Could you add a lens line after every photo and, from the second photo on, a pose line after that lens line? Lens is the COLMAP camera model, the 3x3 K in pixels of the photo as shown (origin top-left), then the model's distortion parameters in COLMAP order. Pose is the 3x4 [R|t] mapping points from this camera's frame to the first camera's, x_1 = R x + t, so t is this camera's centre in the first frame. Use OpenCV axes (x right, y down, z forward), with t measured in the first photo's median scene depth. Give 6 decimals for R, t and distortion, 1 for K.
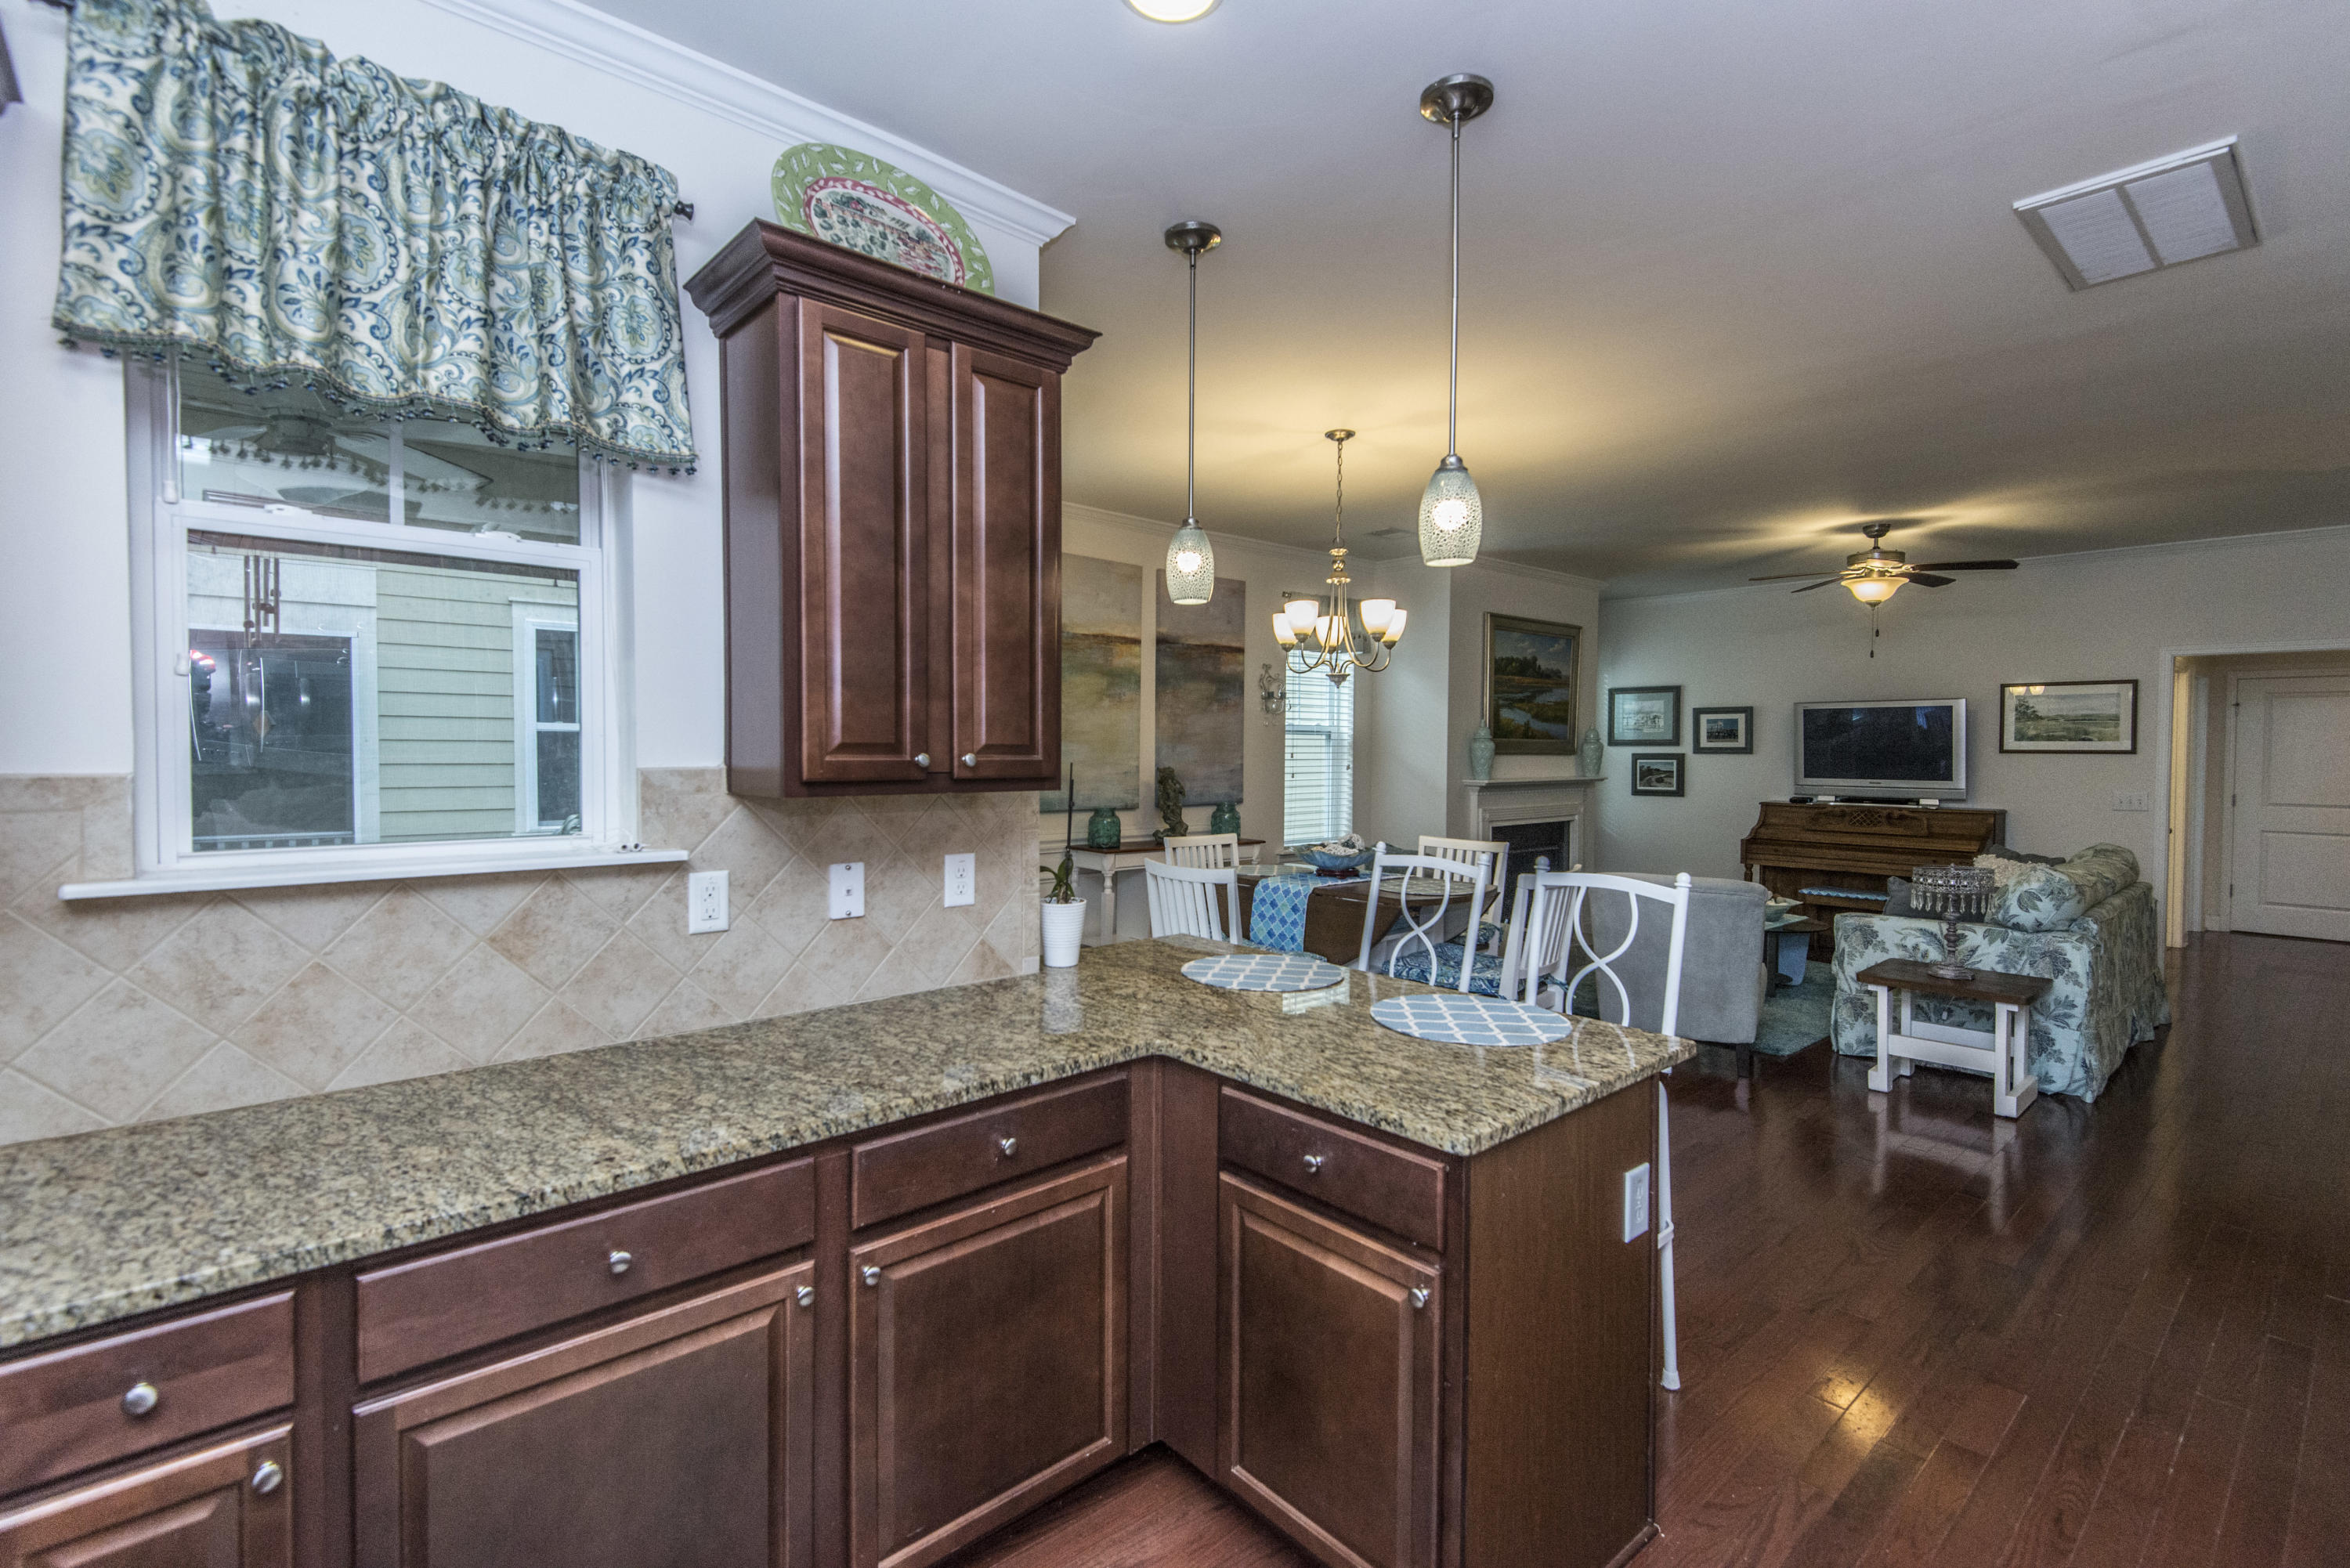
lens RADIAL K [[1066.3, 0, 1174.2], [0, 1066.3, 771.3], [0, 0, 1]] dist [0.029227, -0.013838]
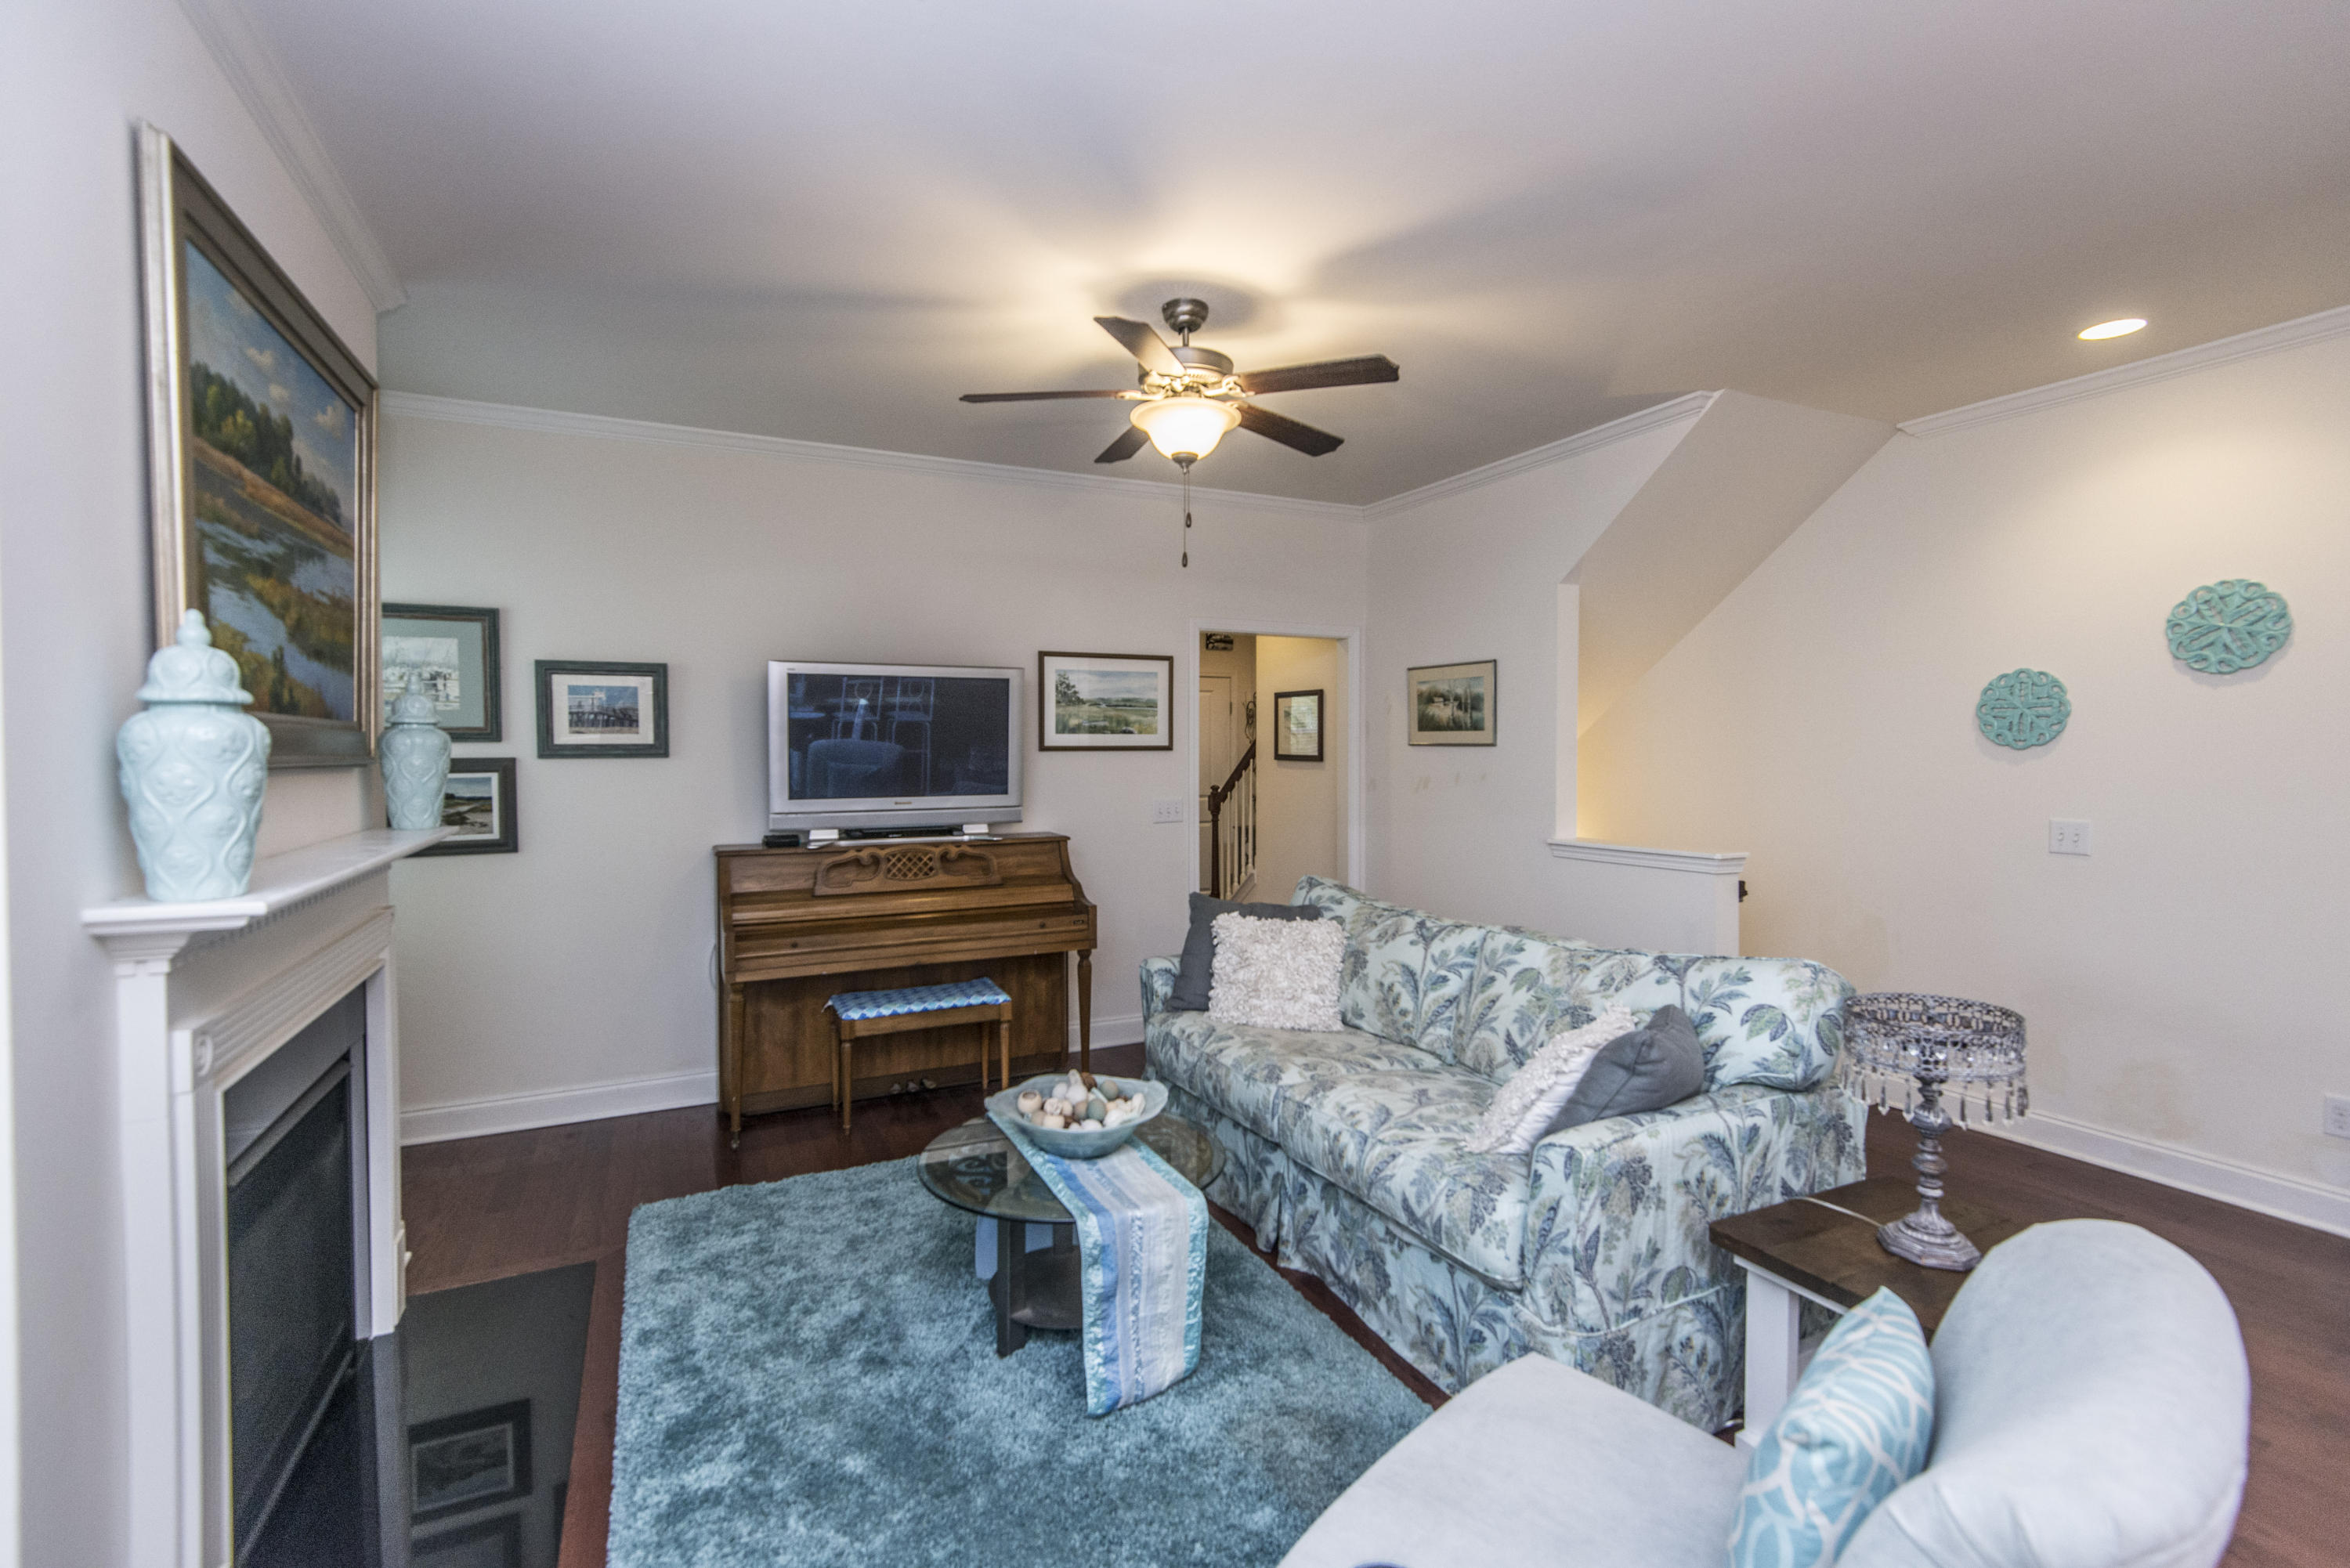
lens RADIAL K [[1066.3, 0, 1177.3], [0, 1066.3, 779.2], [0, 0, 1]] dist [0.029227, -0.013838]
pose [[0.274958, -0.034555, 0.960835, 0.134378], [0.026105, 0.999254, 0.028467, -0.016201], [-0.961102, 0.017255, 0.275655, 0.738732]]
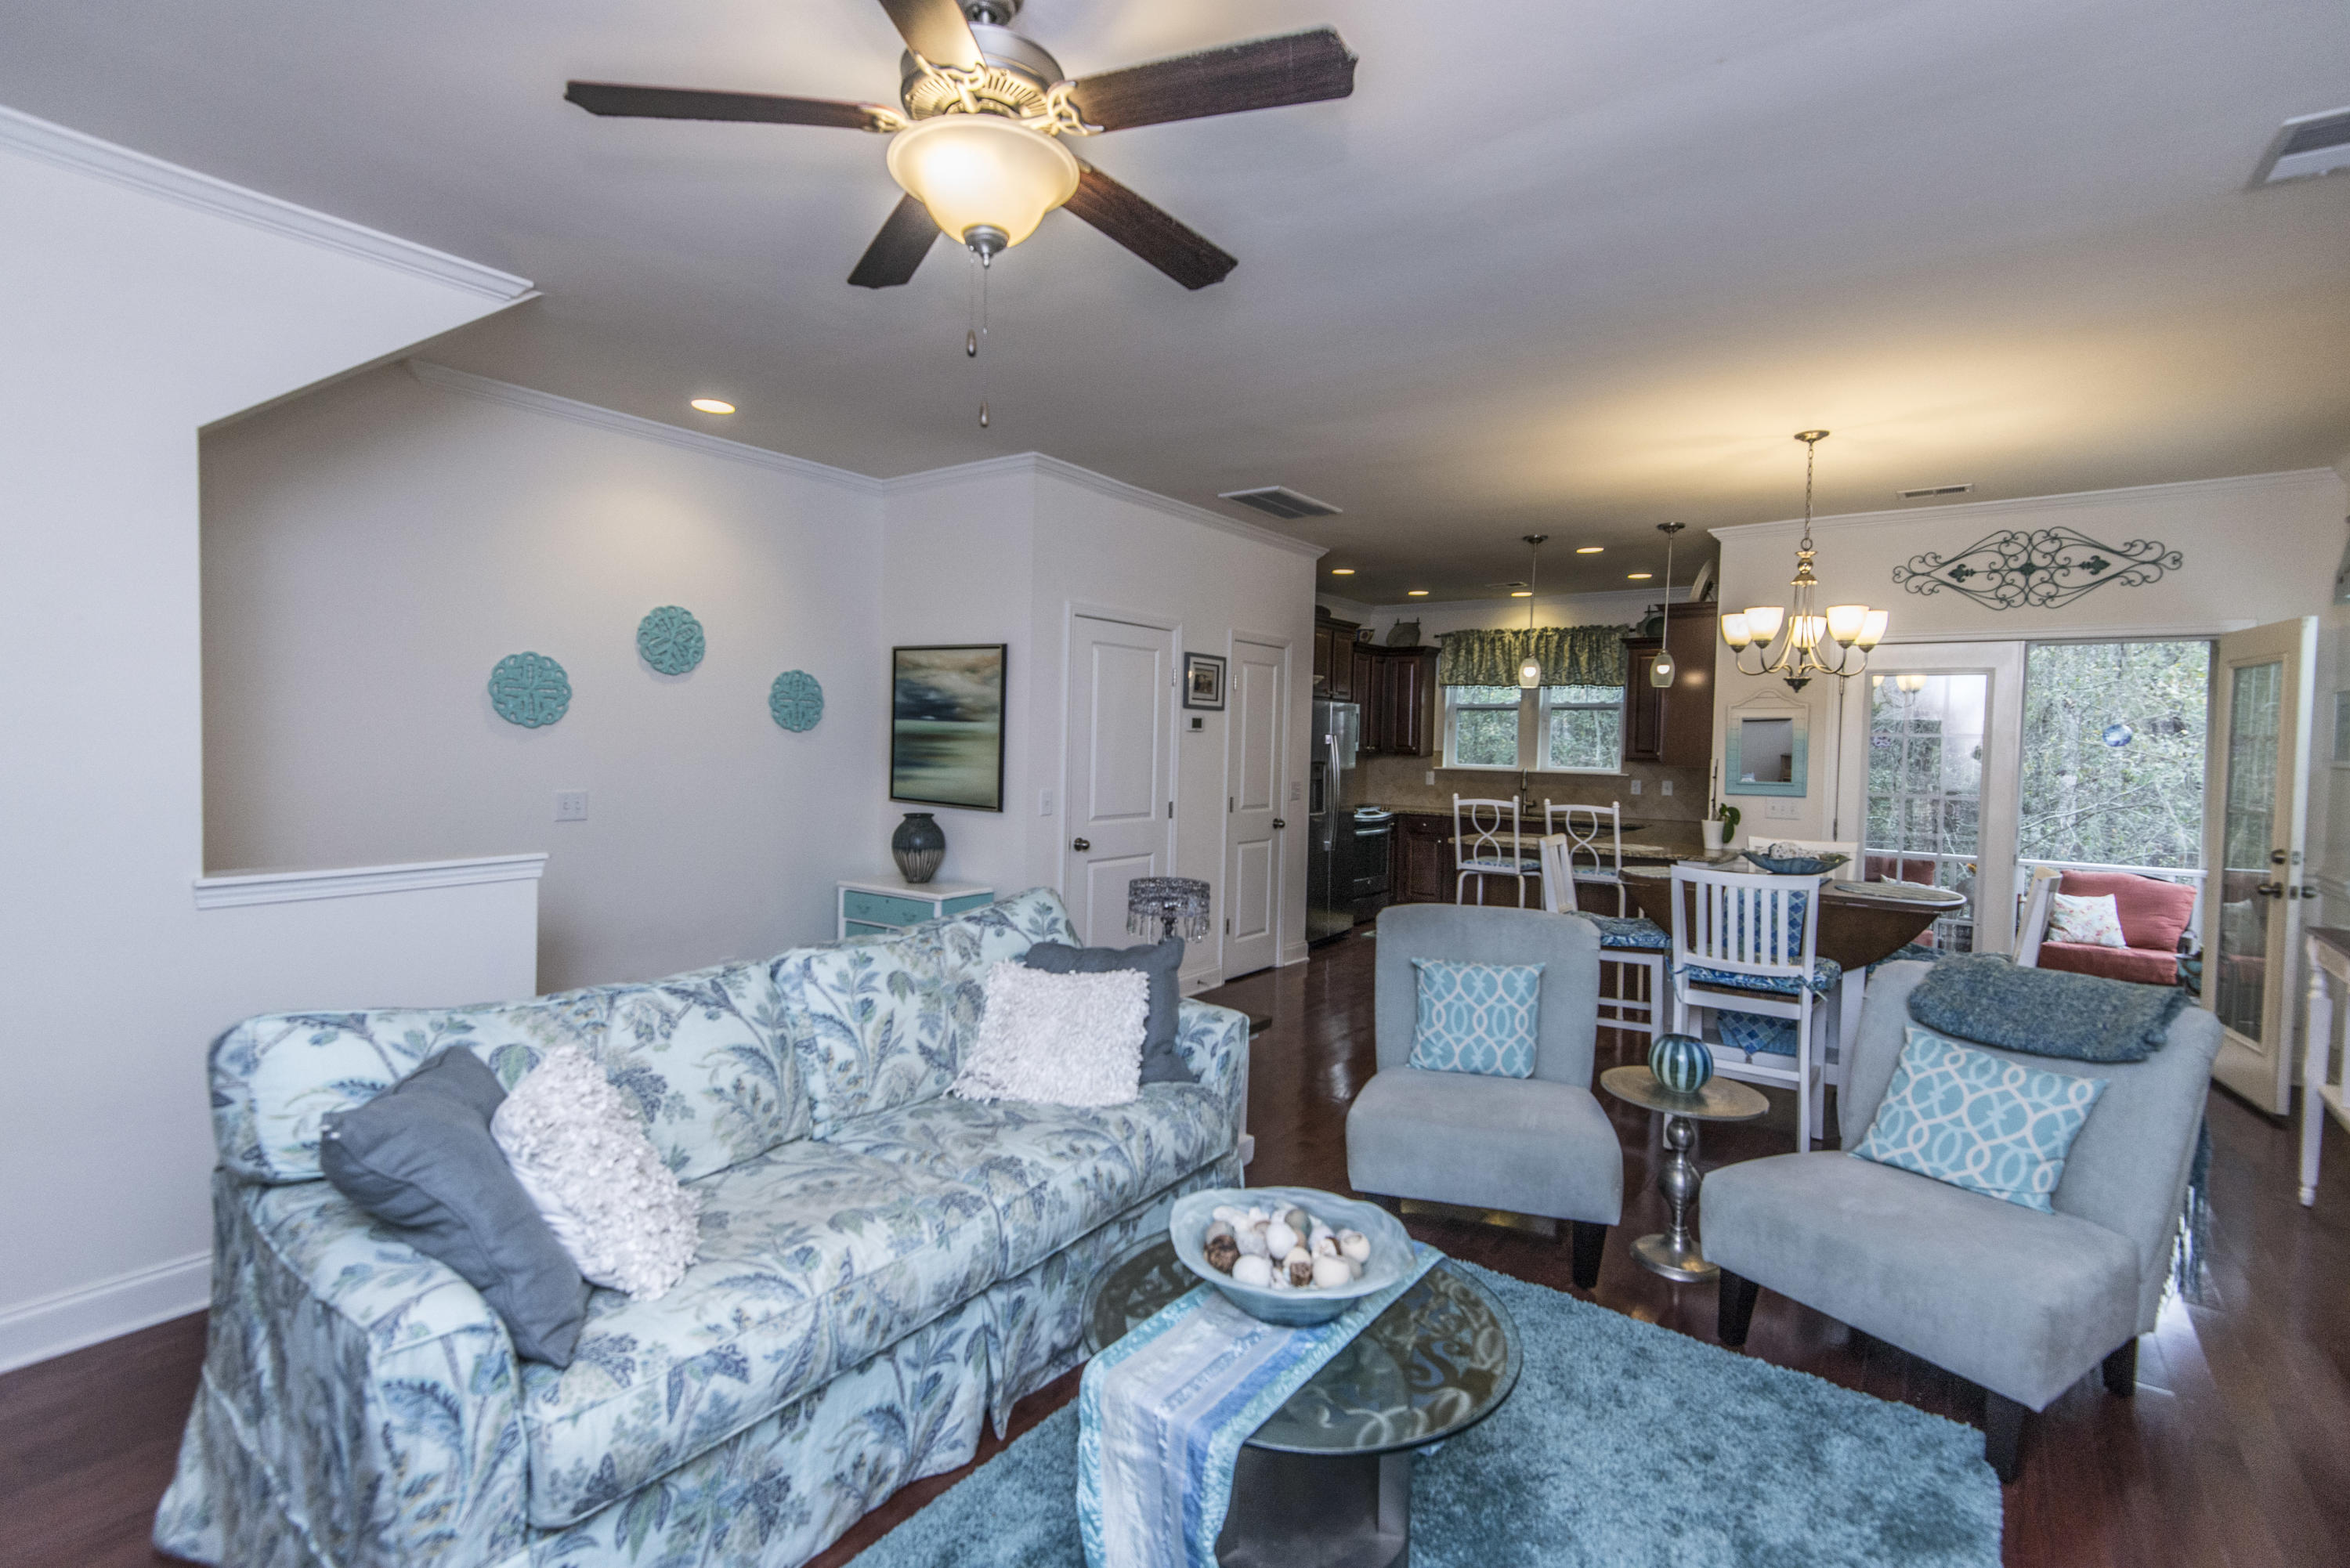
lens RADIAL K [[1066.3, 0, 1169.9], [0, 1066.3, 779.7], [0, 0, 1]] dist [0.029227, -0.013838]
pose [[-0.976960, -0.019881, -0.212496, 0.562517], [-0.032985, 0.997754, 0.058298, -0.021406], [0.210859, 0.063964, -0.975421, 1.117162]]
